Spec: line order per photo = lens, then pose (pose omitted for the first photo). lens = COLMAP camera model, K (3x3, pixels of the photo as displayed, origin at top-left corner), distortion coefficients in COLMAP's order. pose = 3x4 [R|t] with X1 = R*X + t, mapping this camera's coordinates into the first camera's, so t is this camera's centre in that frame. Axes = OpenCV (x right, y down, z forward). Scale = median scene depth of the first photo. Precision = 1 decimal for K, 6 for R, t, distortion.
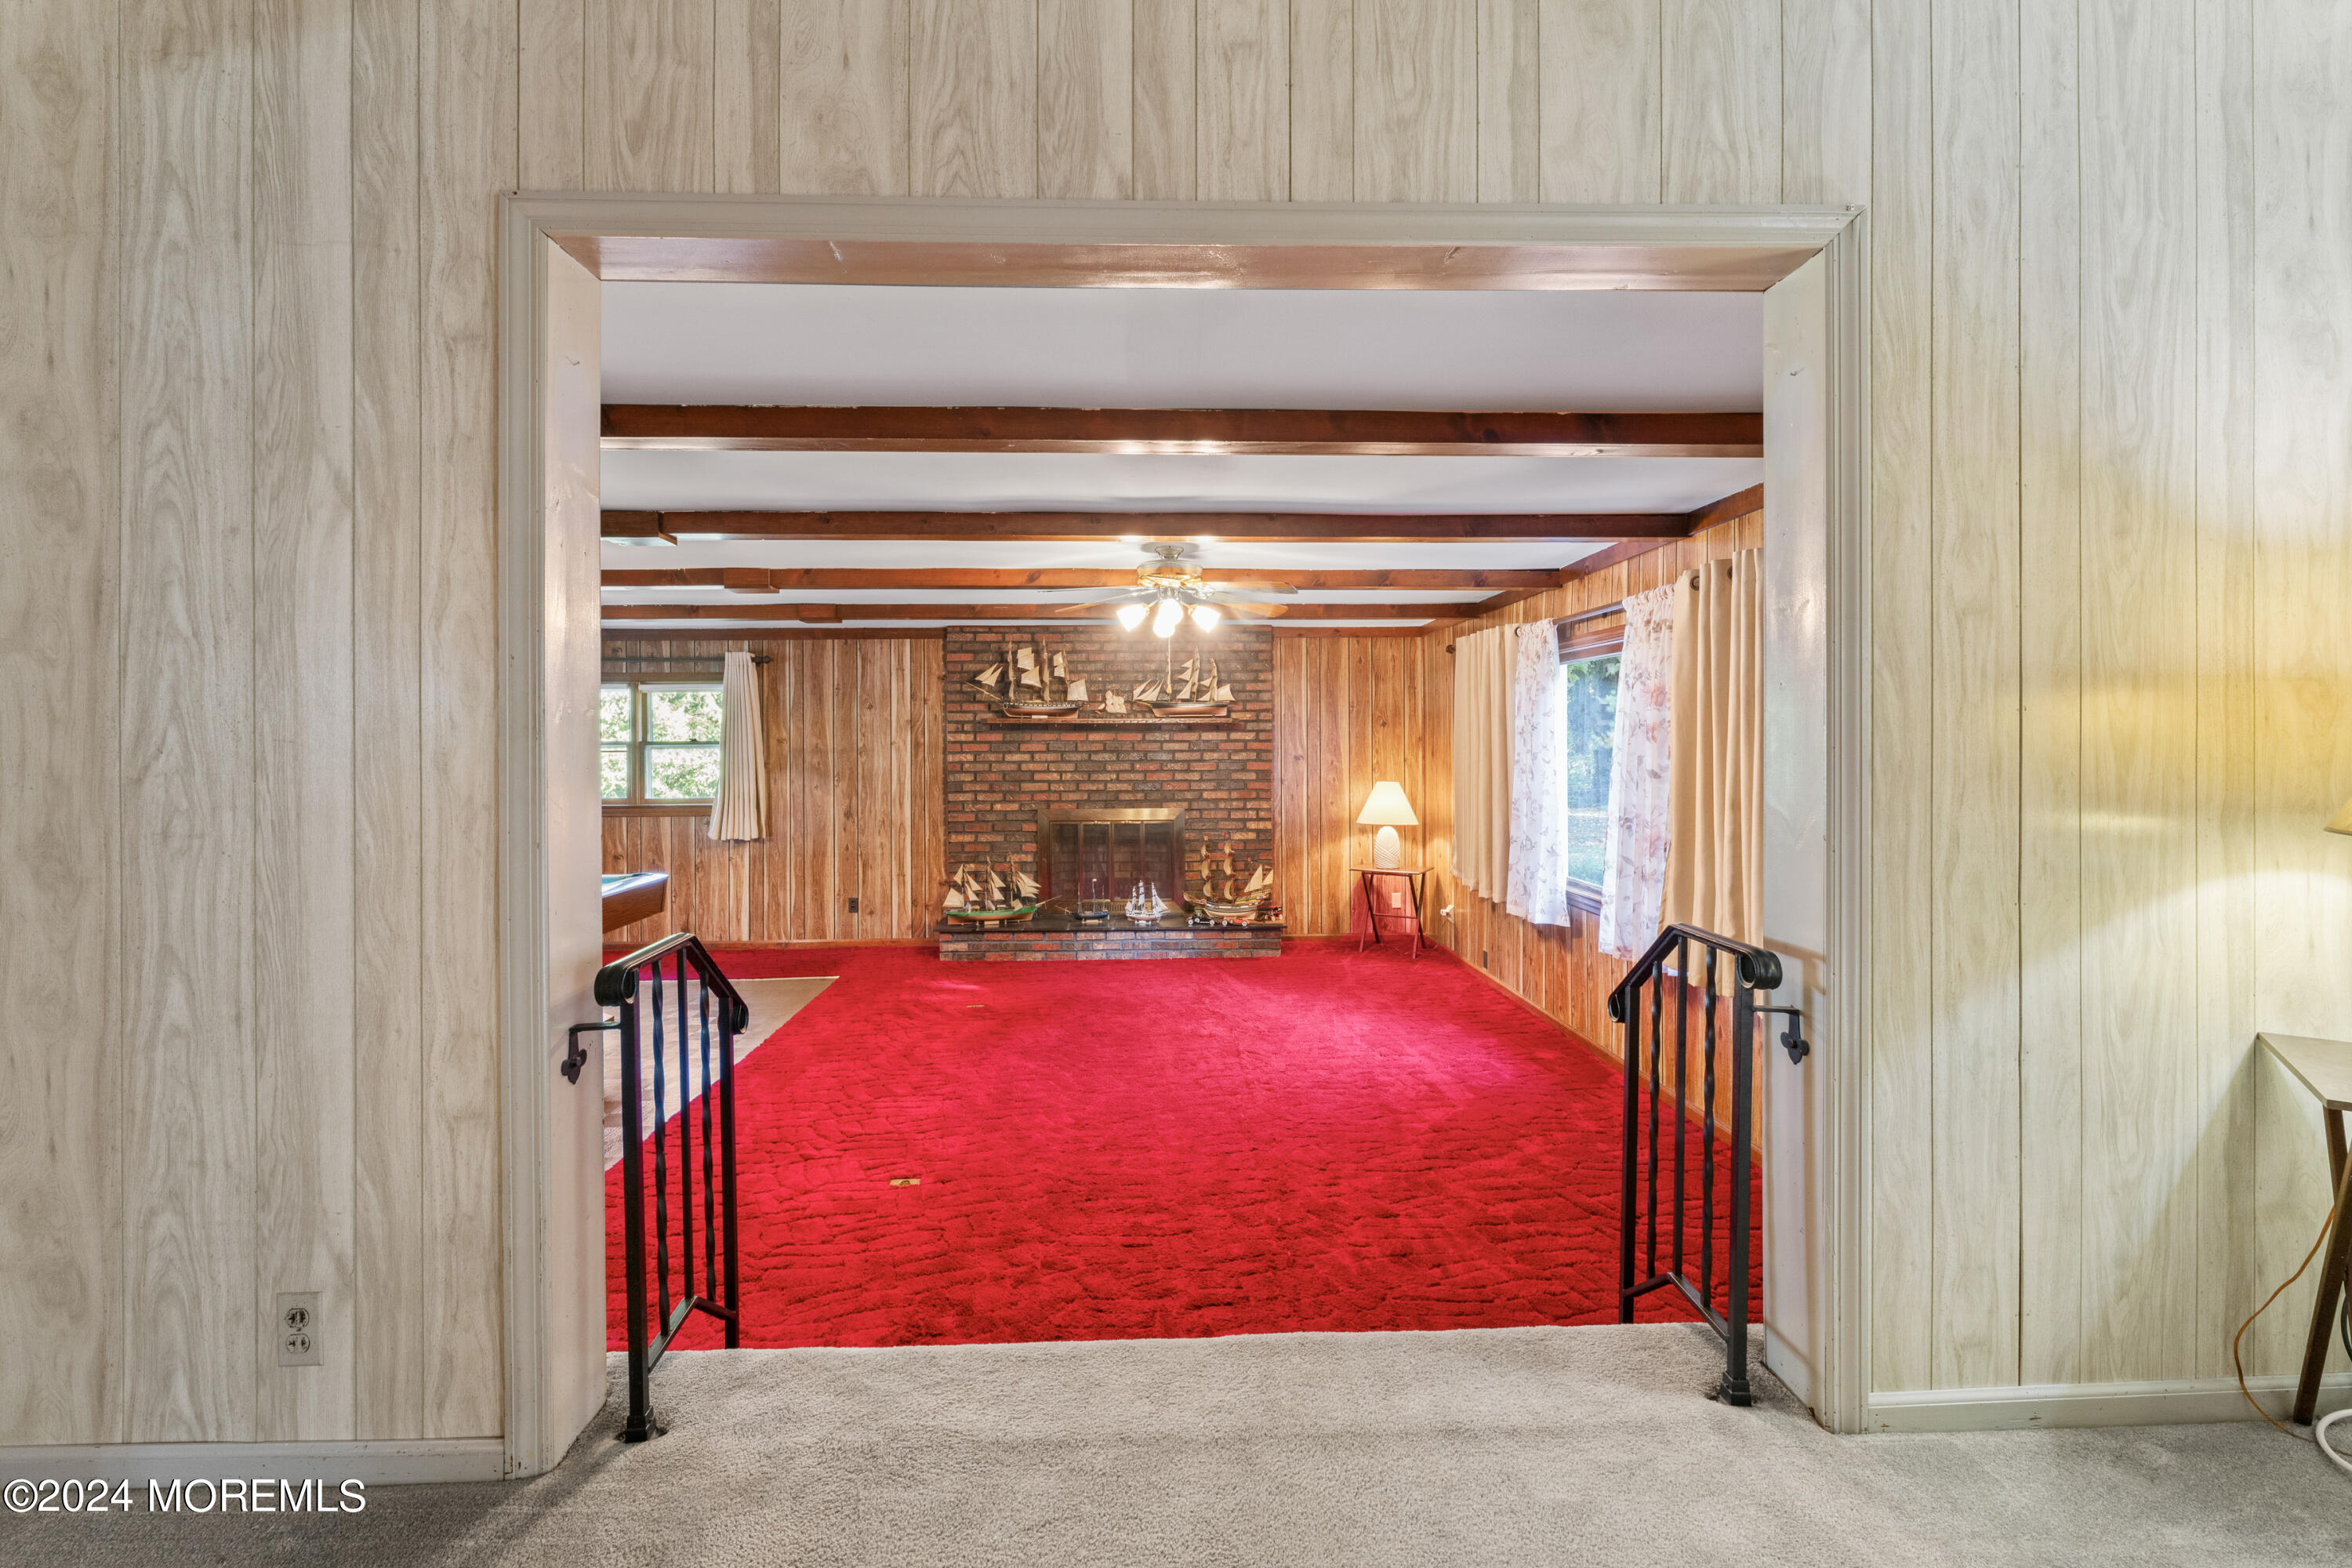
lens RADIAL K [[982.7, 0, 1166.2], [0, 982.7, 735.9], [0, 0, 1]] dist [-0.000393, 0.000046]
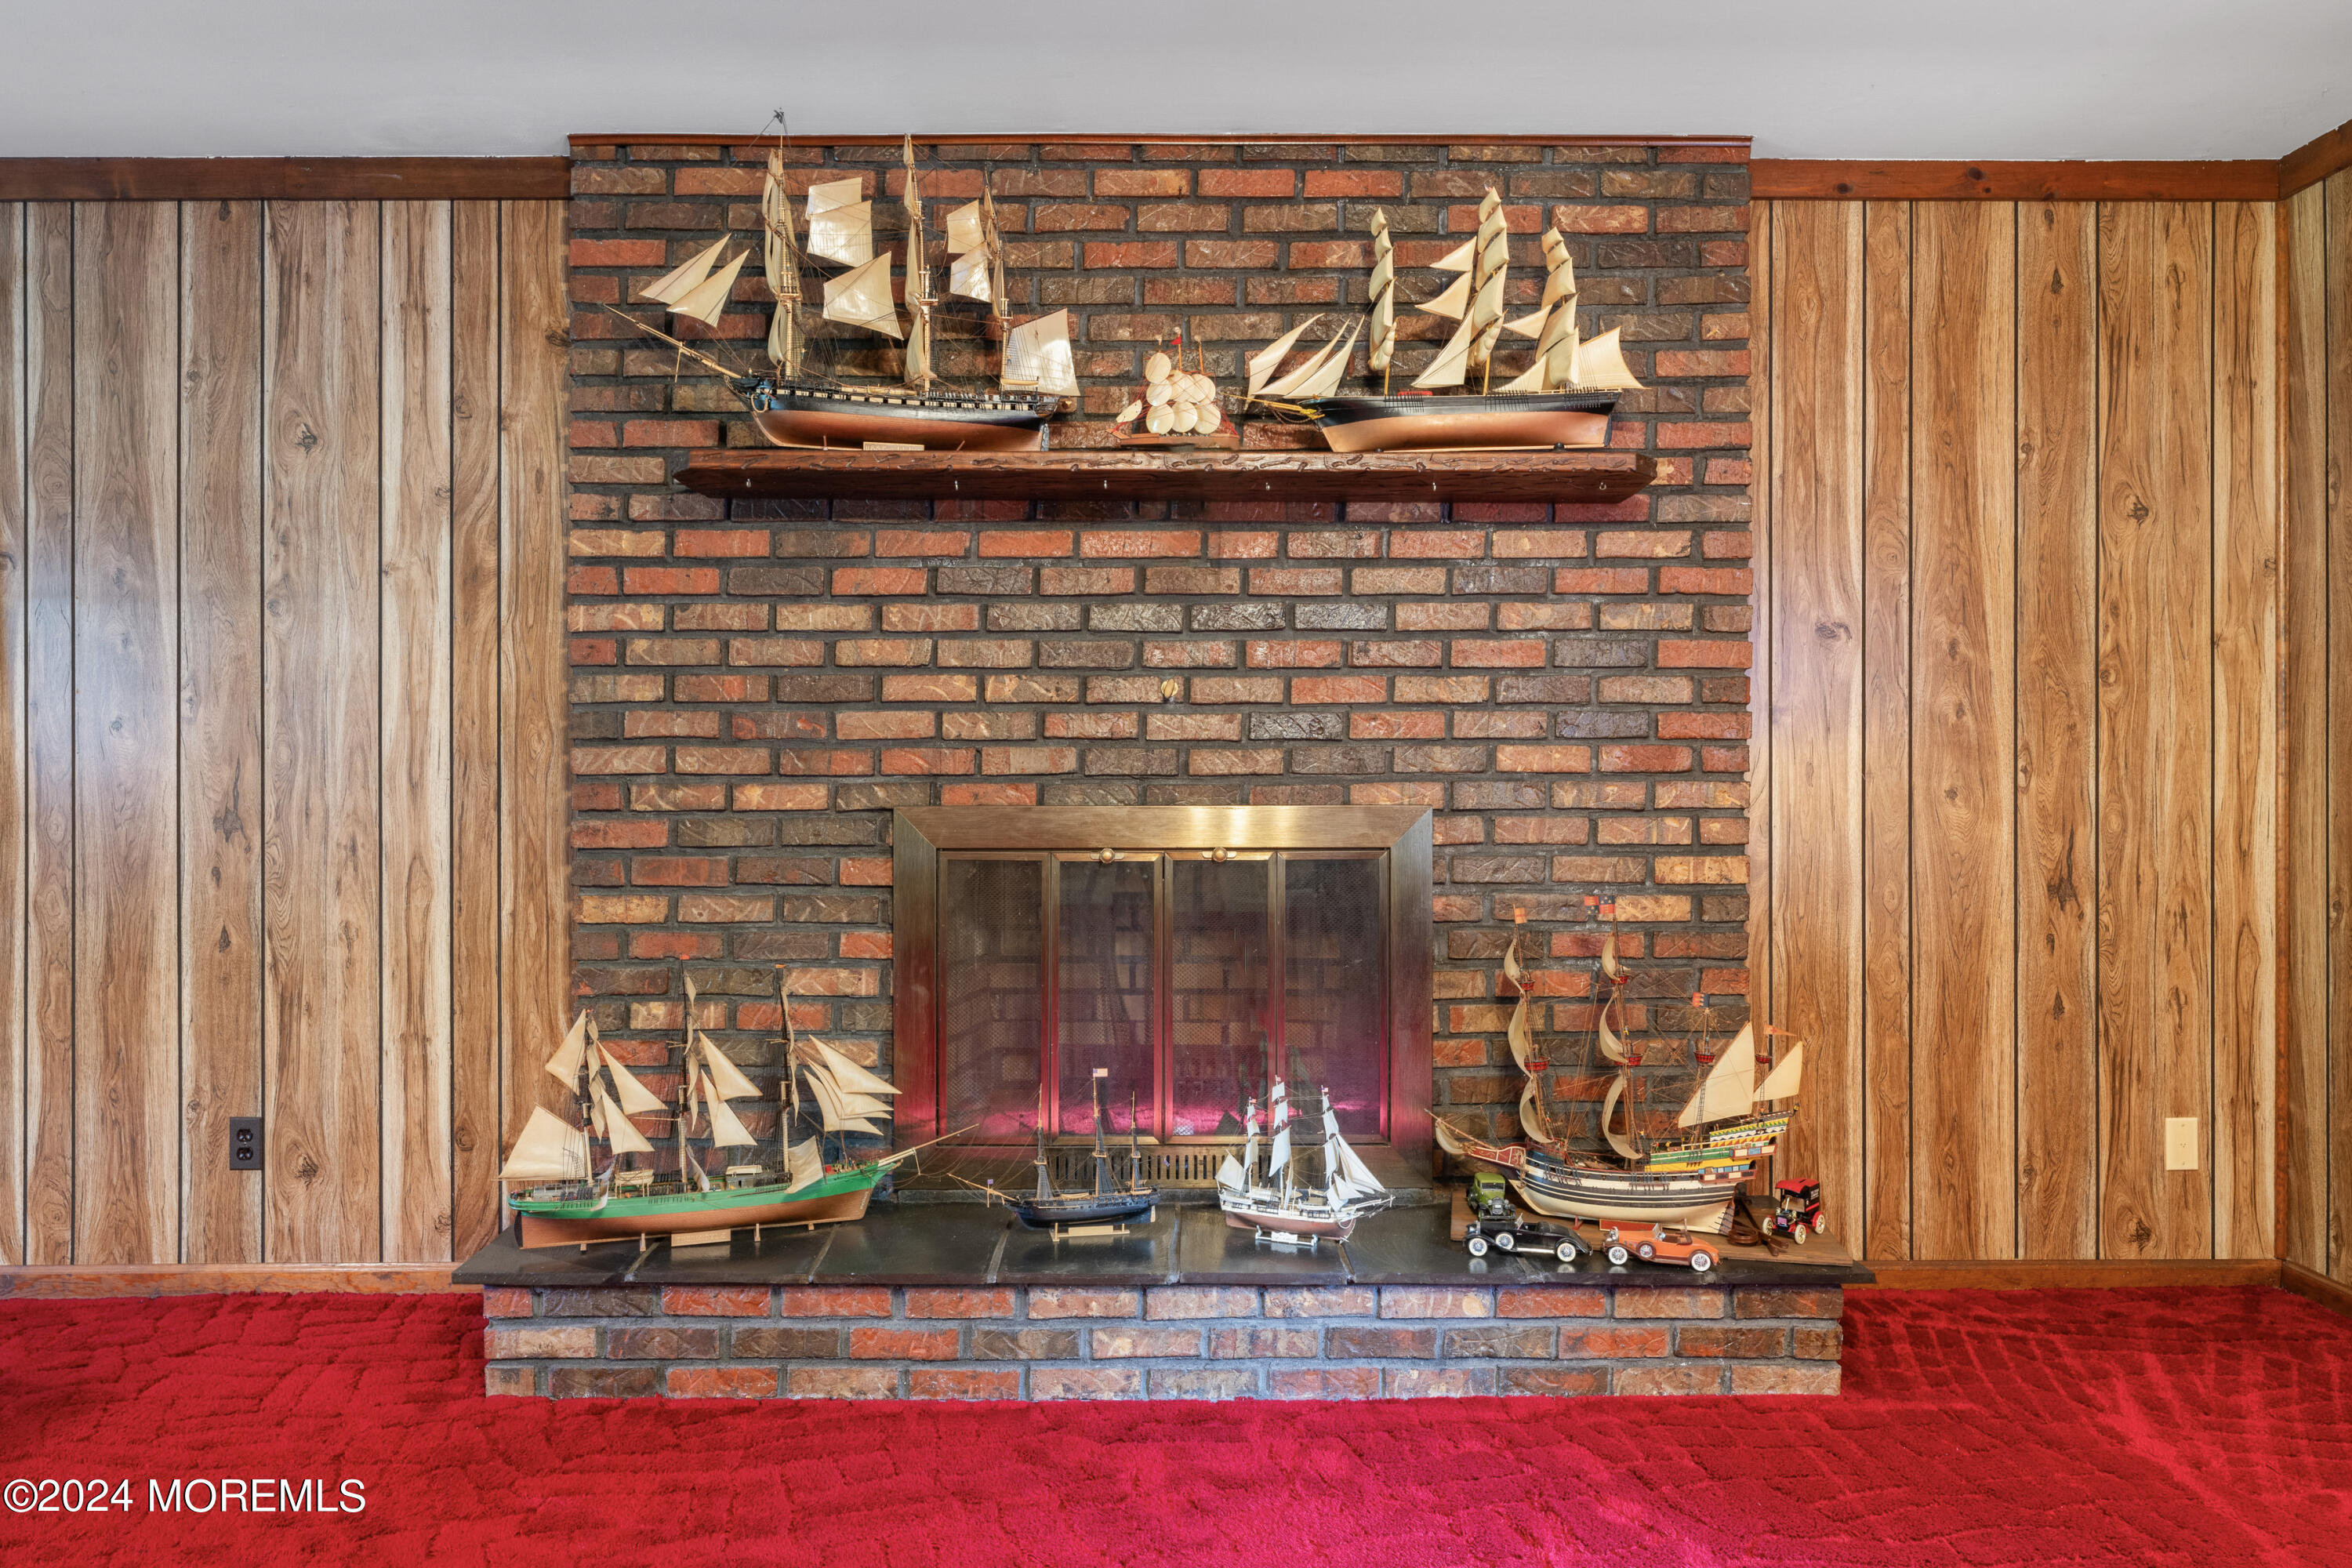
lens RADIAL K [[1483.8, 0, 1176.2], [0, 1483.8, 764.1], [0, 0, 1]] dist [-0.001907, -0.002468]
pose [[0.999509, 0.004588, -0.030981, -0.039553], [-0.004332, 0.999956, 0.008316, 0.059066], [0.031018, -0.008177, 0.999485, 0.586796]]
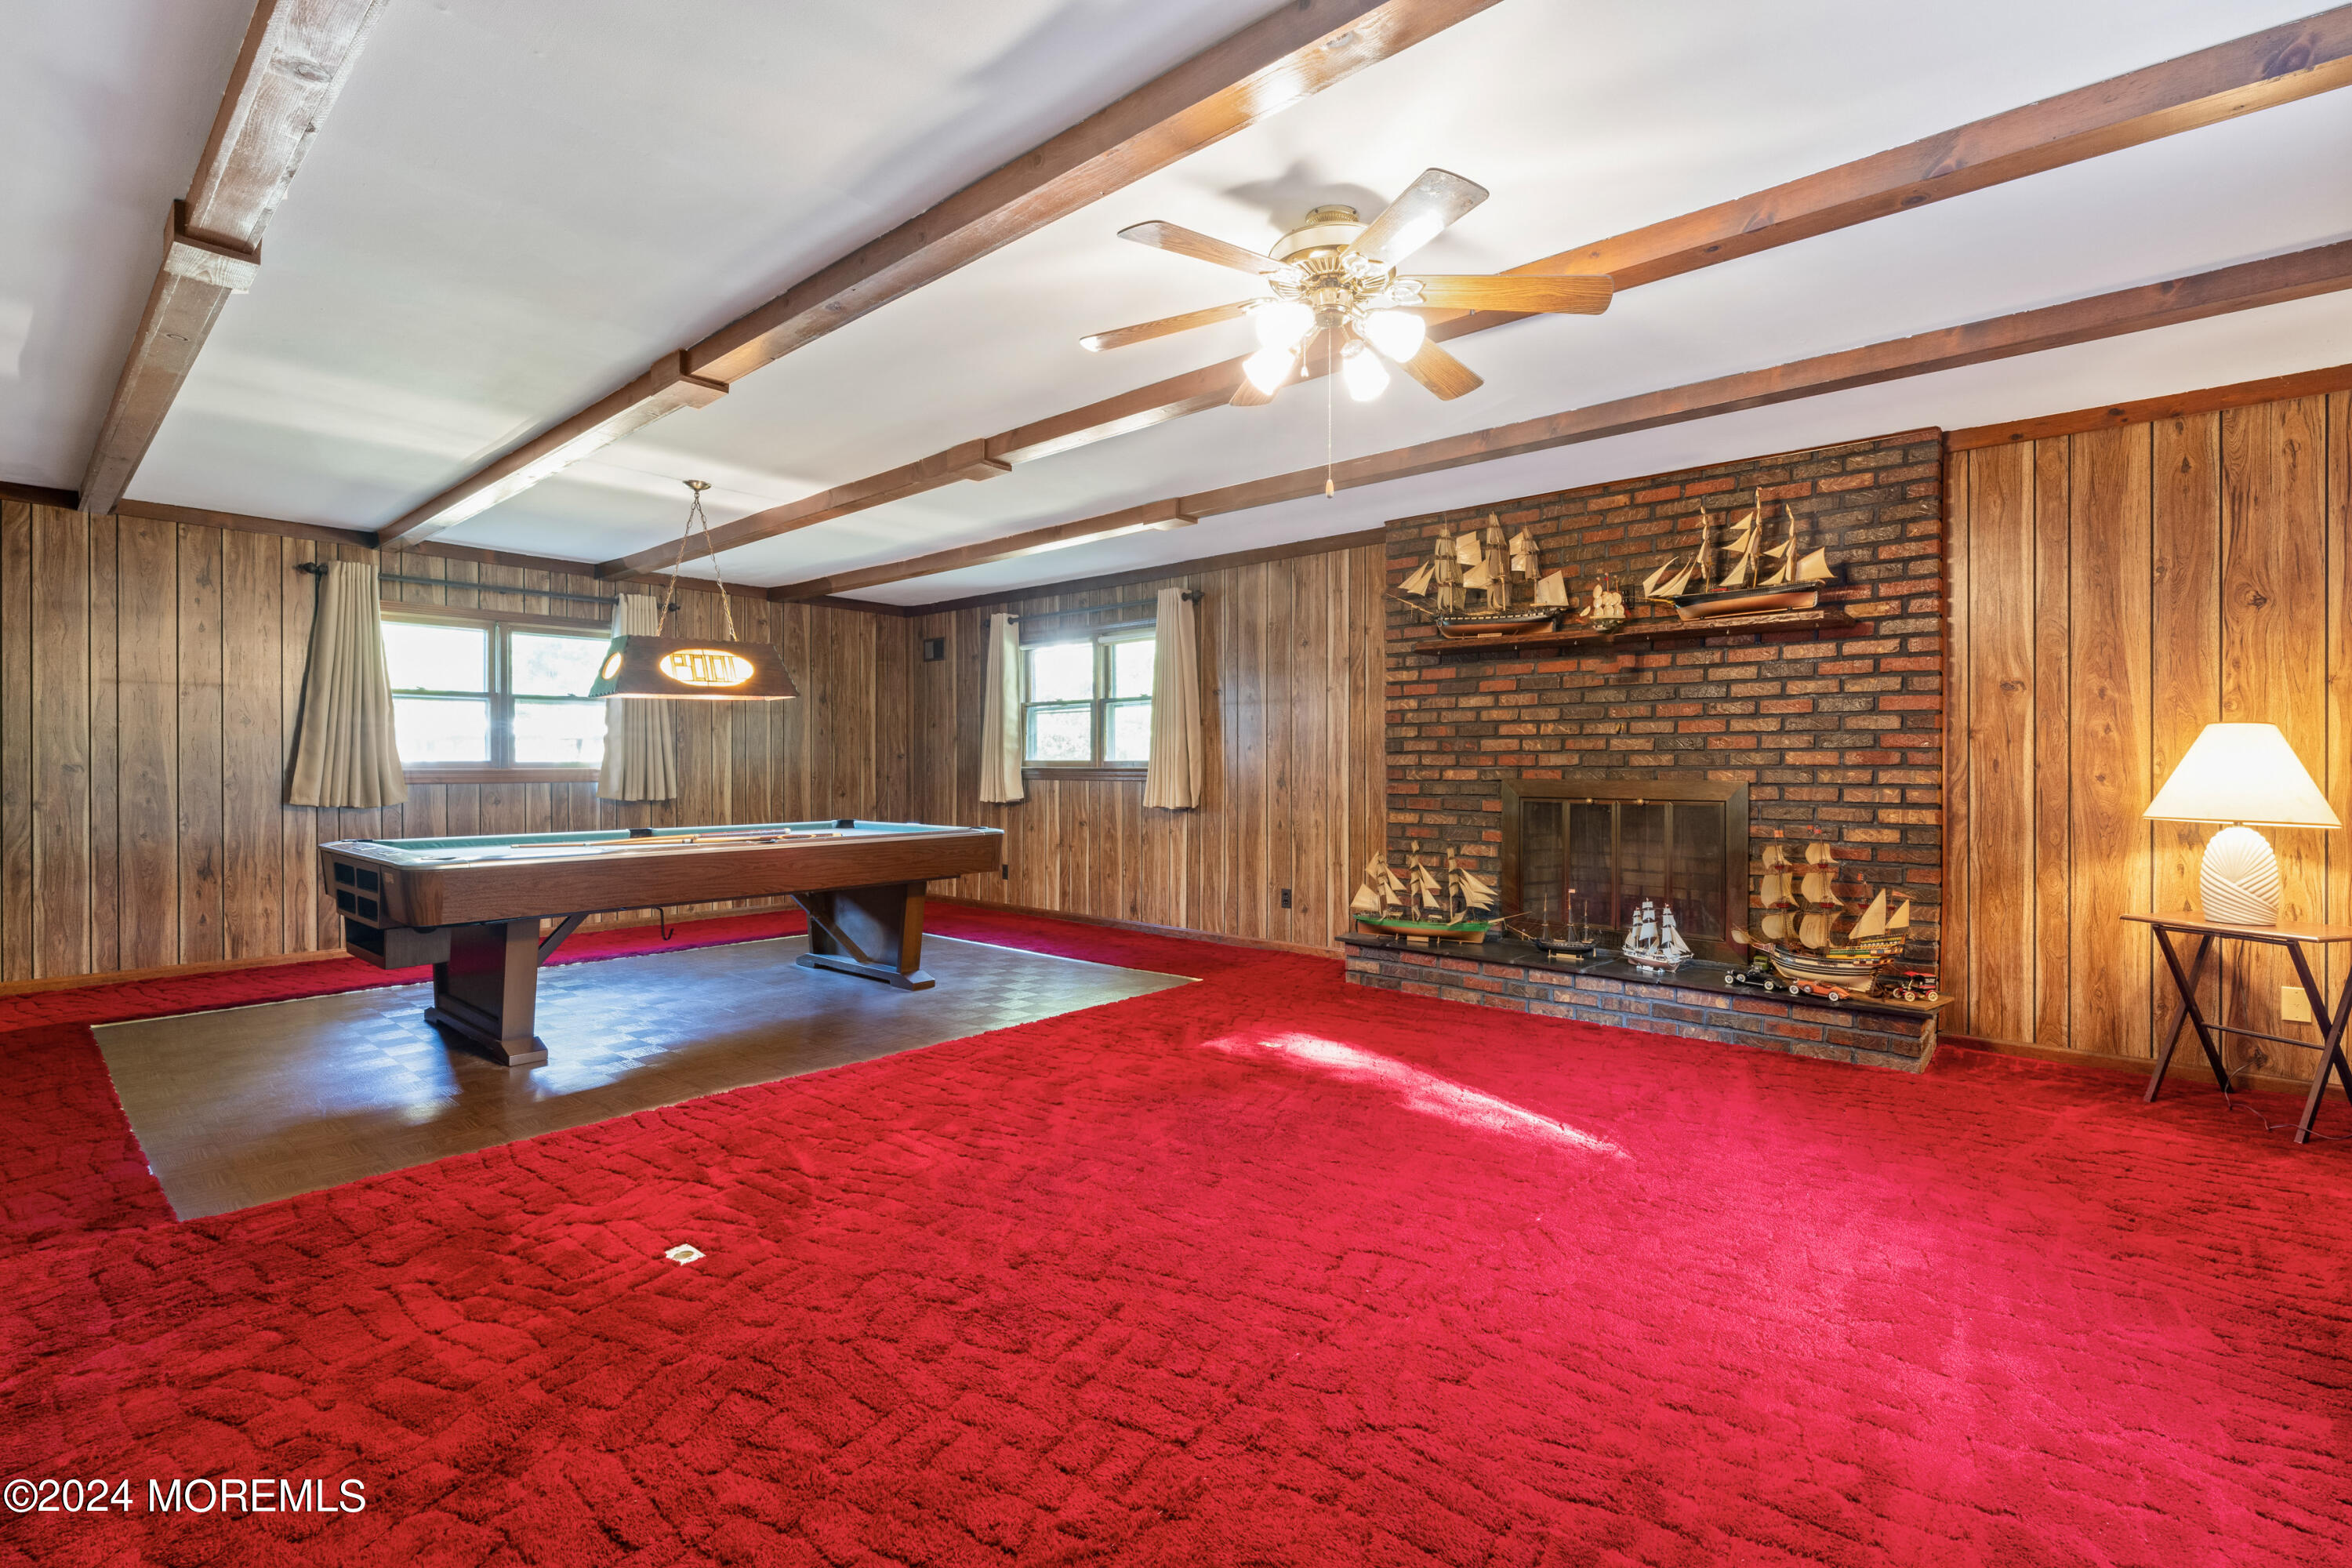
lens RADIAL K [[1067.4, 0, 1179.4], [0, 1067.4, 761.8], [0, 0, 1]] dist [-0.001900, -0.000373]
pose [[0.723136, 0.003428, -0.690697, 0.207359], [0.002042, 0.999973, 0.007101, 0.057572], [0.690703, -0.006545, 0.723109, 0.328557]]
